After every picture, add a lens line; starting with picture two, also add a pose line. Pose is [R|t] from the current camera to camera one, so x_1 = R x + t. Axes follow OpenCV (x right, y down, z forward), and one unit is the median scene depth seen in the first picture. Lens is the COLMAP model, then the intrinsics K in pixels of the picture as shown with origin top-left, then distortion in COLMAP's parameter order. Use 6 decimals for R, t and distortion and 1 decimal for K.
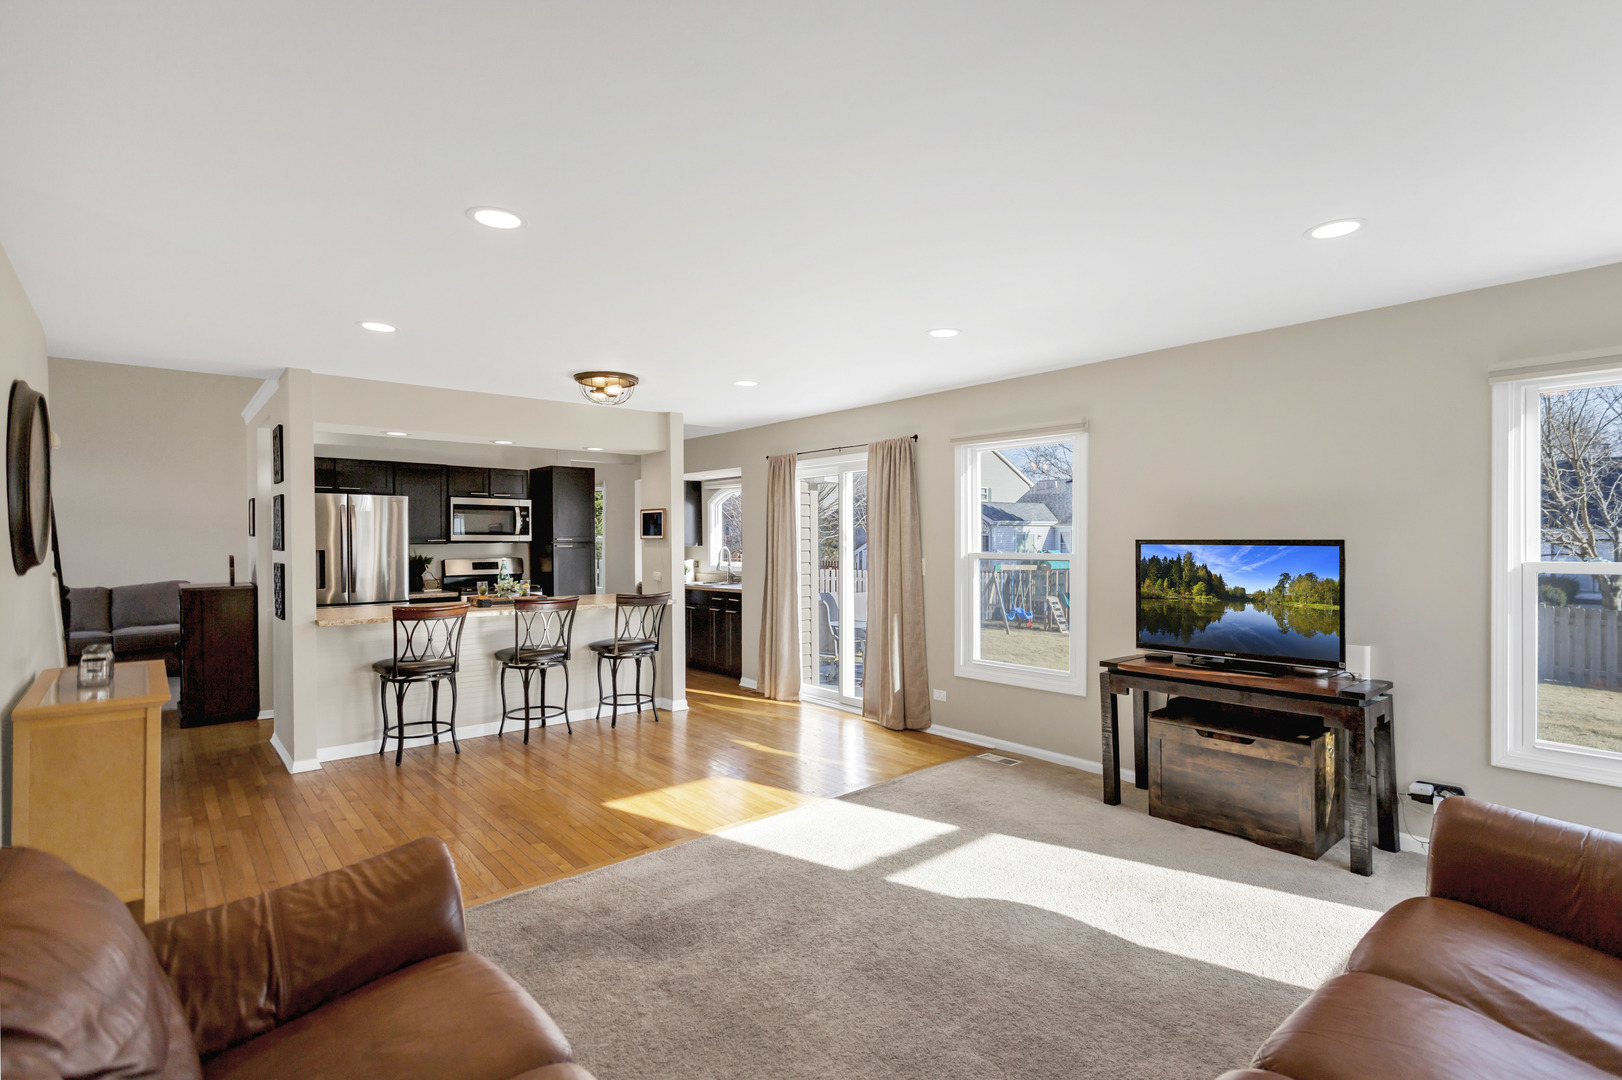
lens RADIAL K [[797.5, 0, 843.7], [0, 797.5, 537.0], [0, 0, 1]] dist [0.001112, -0.000433]
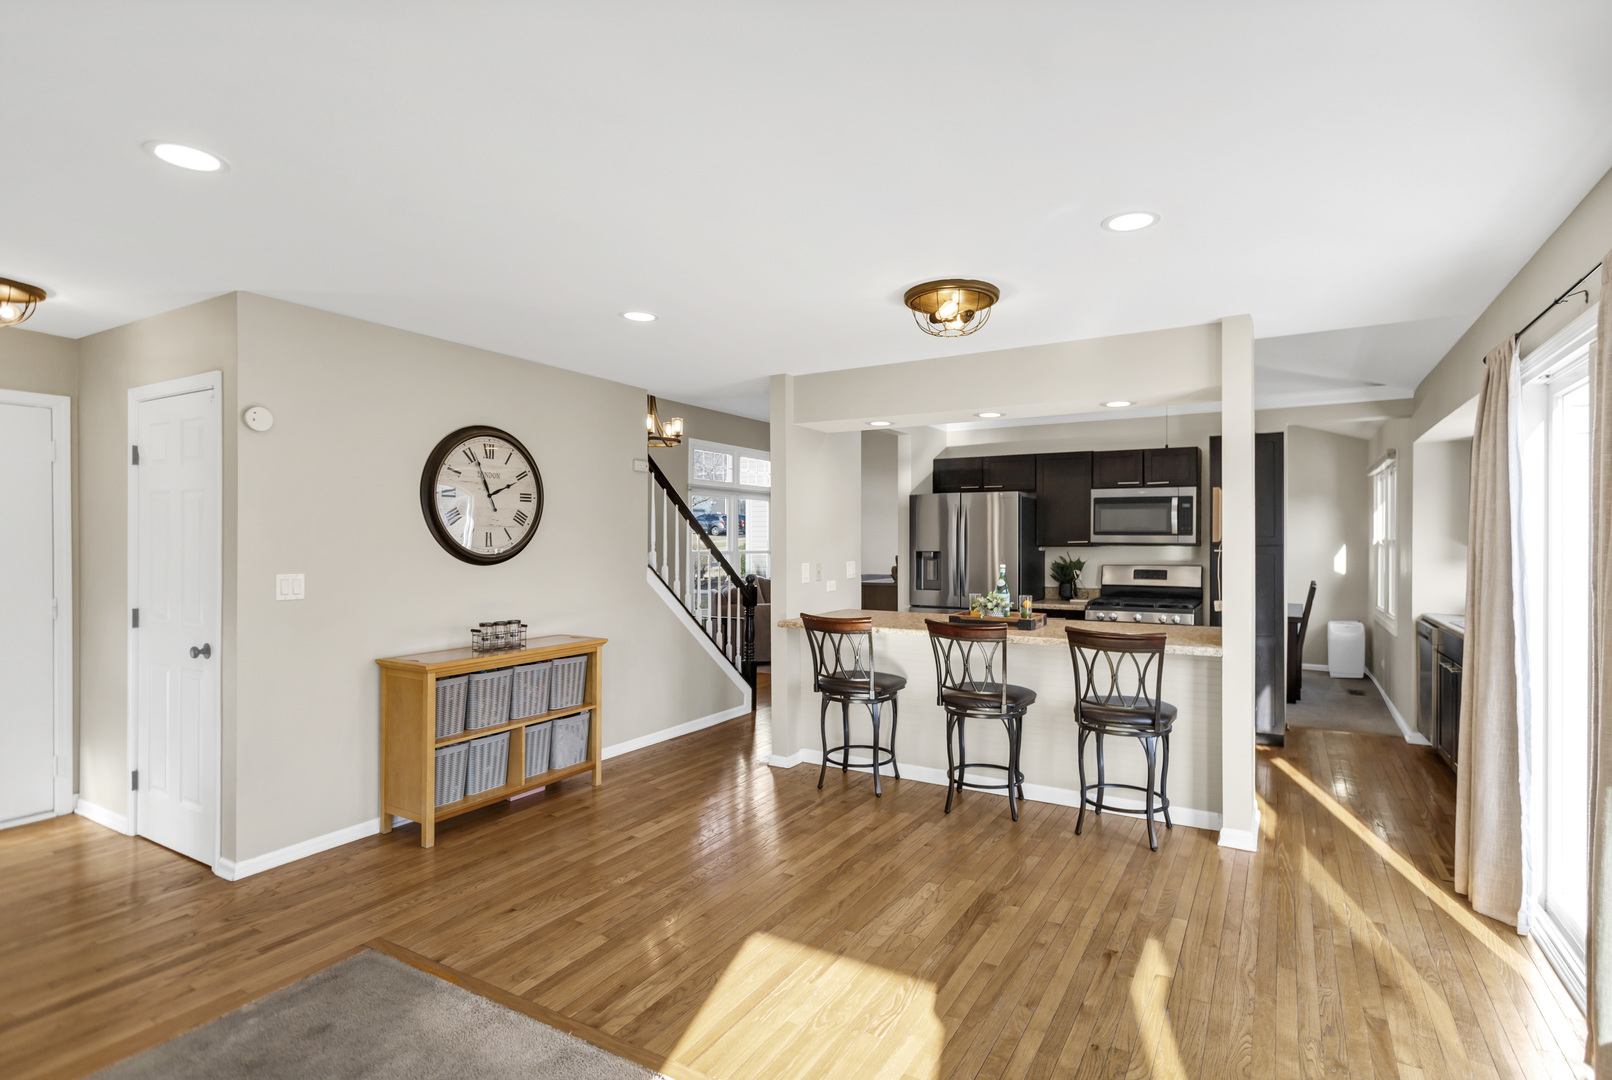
lens RADIAL K [[792.6, 0, 838.5], [0, 792.6, 537.1], [0, 0, 1]] dist [0.001112, -0.000433]
pose [[0.318065, -0.000652, -0.948069, 0.229758], [-0.002044, 0.999997, -0.001373, 0.001231], [0.948067, 0.002375, 0.318062, 0.548936]]
